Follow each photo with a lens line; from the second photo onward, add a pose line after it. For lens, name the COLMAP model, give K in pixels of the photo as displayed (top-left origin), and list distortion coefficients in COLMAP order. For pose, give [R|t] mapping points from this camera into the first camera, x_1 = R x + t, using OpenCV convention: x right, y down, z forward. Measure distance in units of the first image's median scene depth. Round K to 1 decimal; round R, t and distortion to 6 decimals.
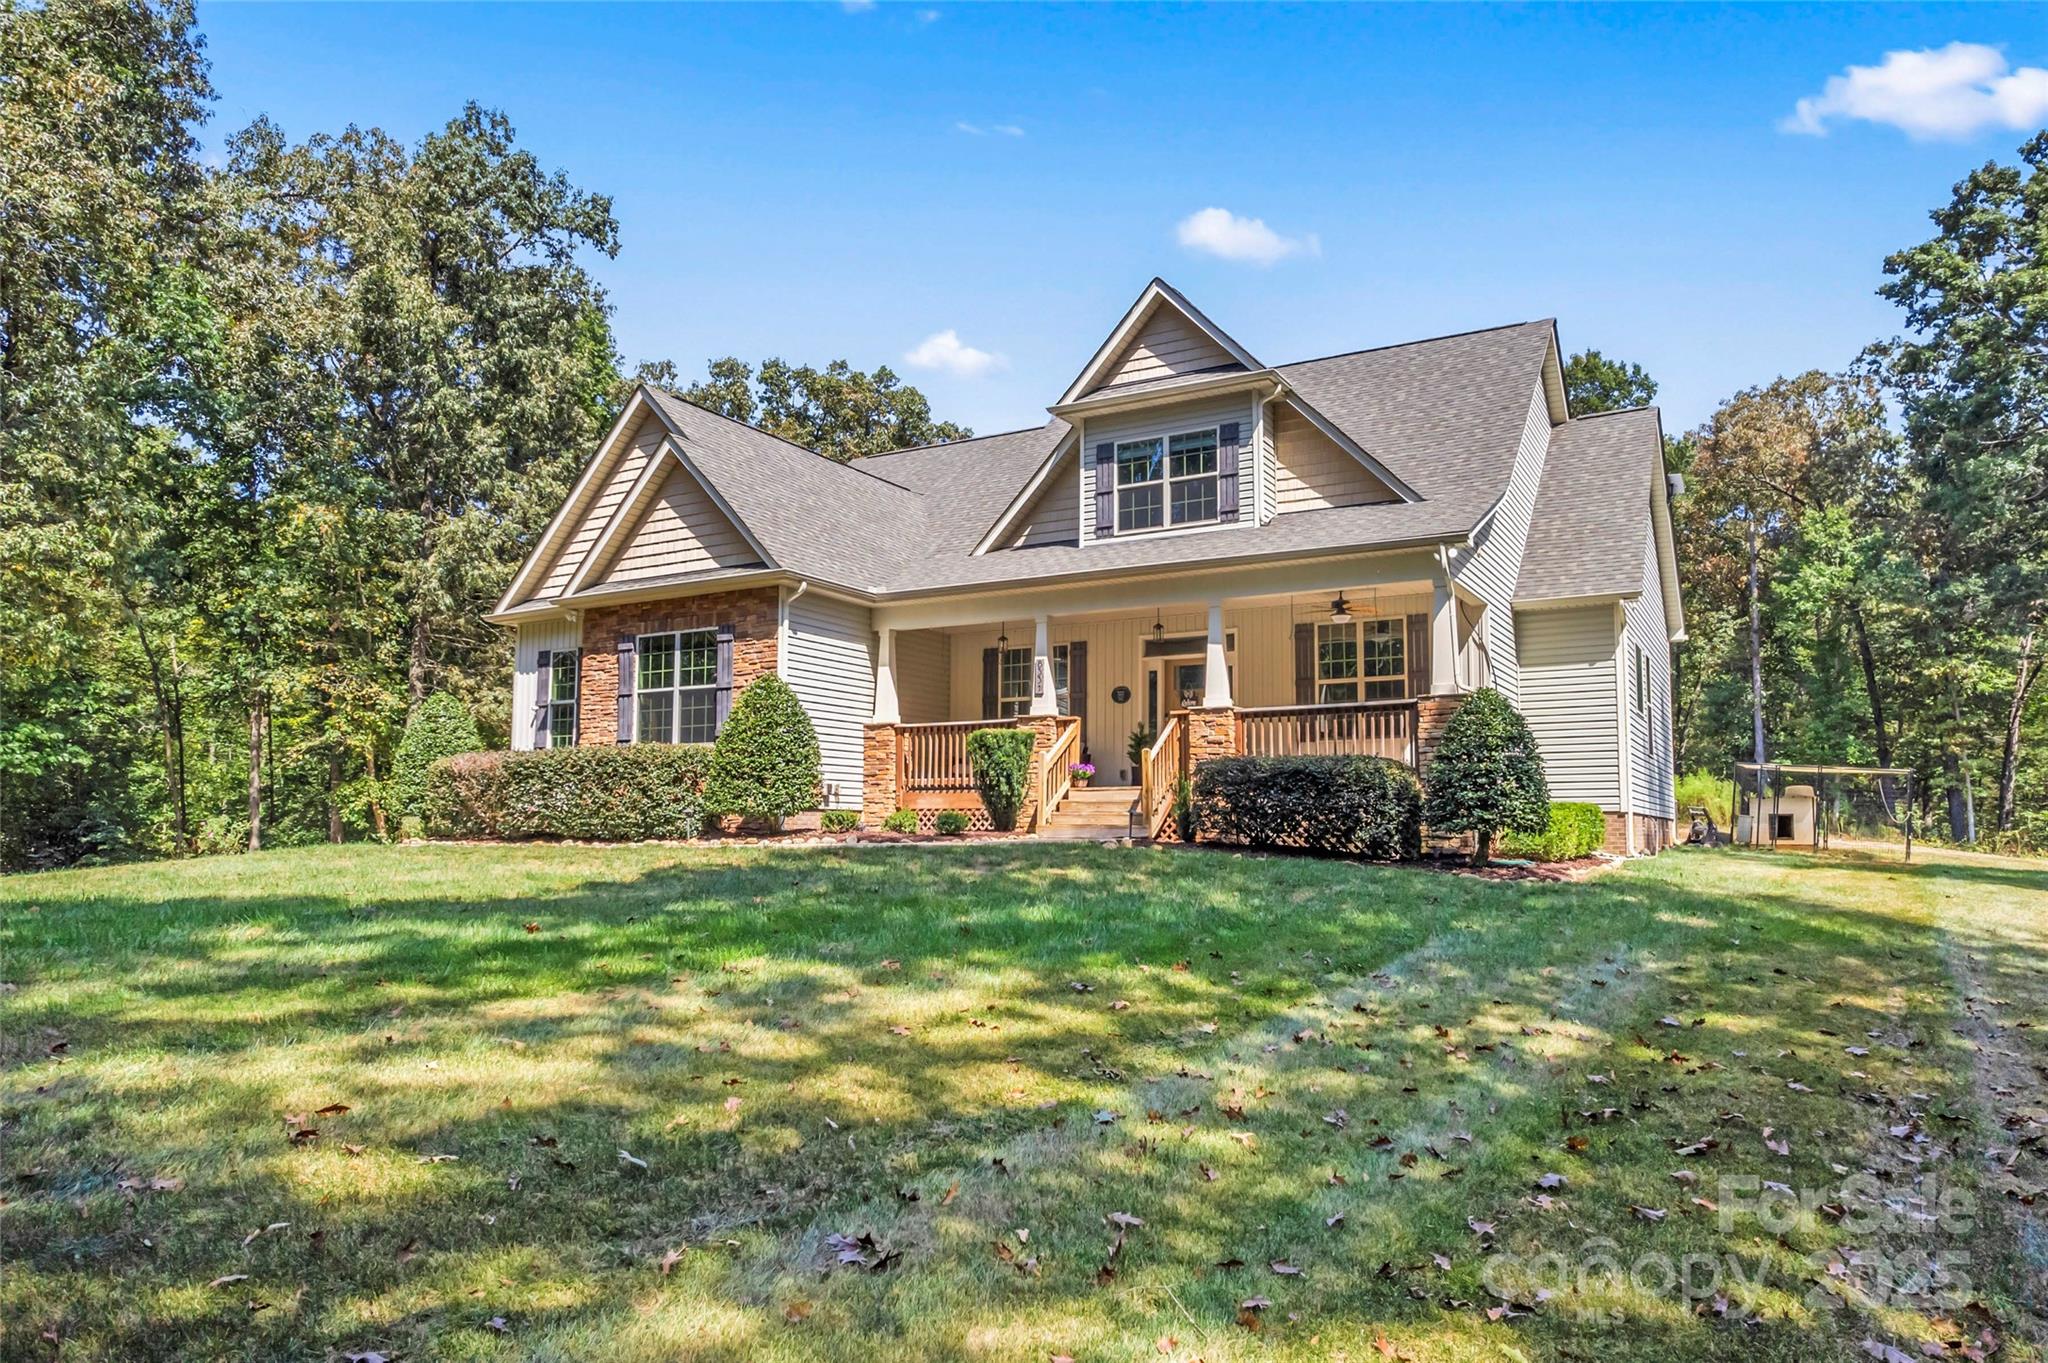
lens RADIAL K [[1345.8, 0, 1063.9], [0, 1345.8, 691.5], [0, 0, 1]] dist [-0.067472, 0.090720]
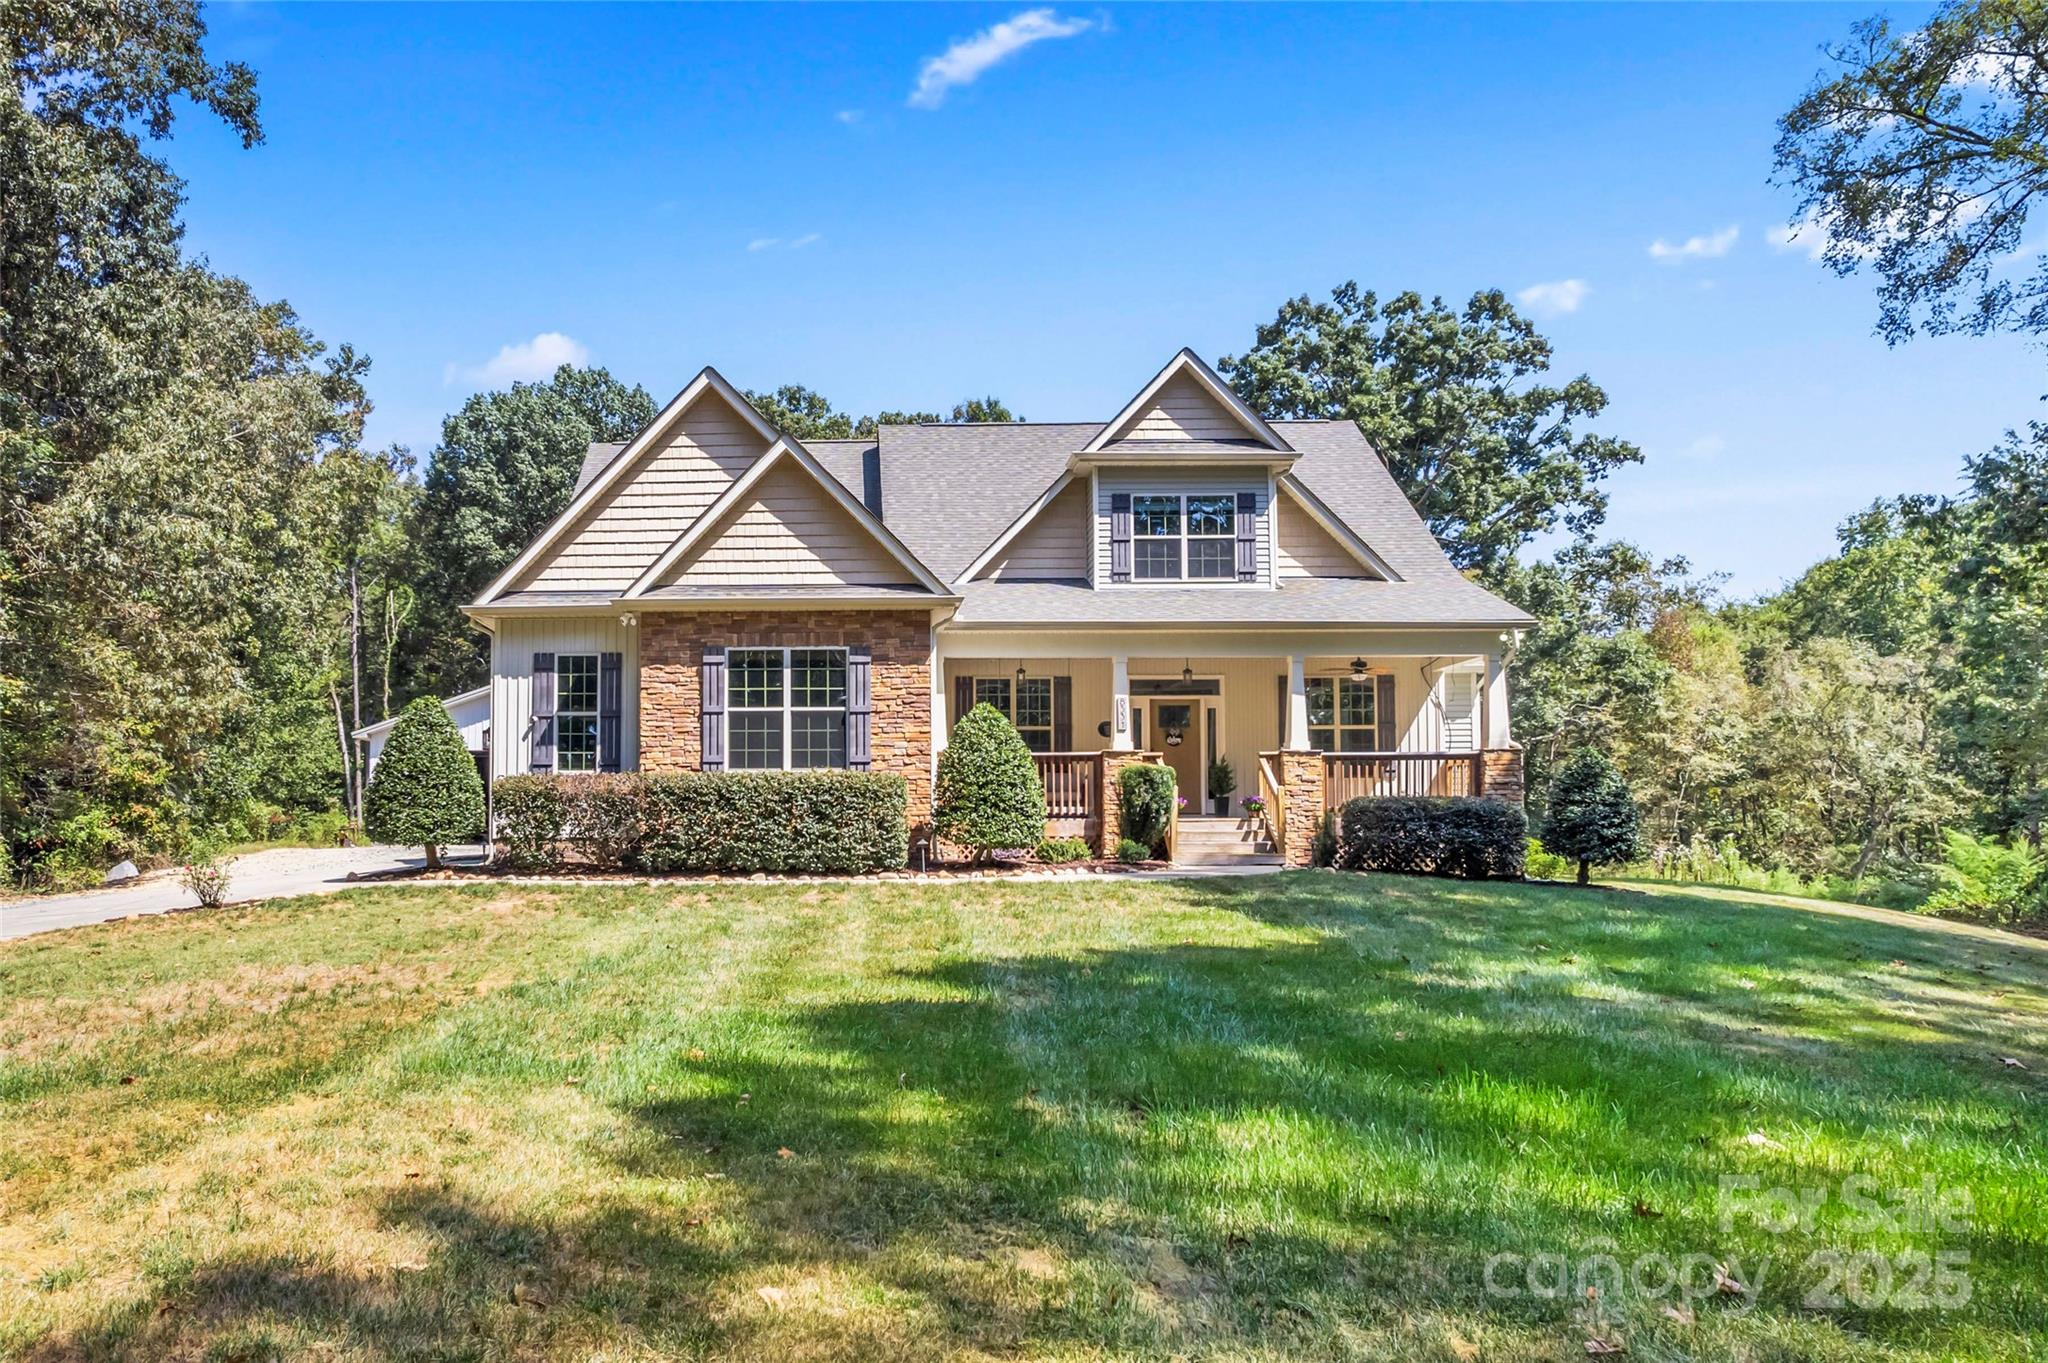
lens RADIAL K [[1377.6, 0, 1021.1], [0, 1377.6, 760.8], [0, 0, 1]] dist [-0.039060, 0.000225]
pose [[0.873235, 0.026576, 0.486574, -0.594219], [-0.047959, 0.998351, 0.031541, -0.004179], [-0.484934, -0.050879, 0.873070, 0.079880]]
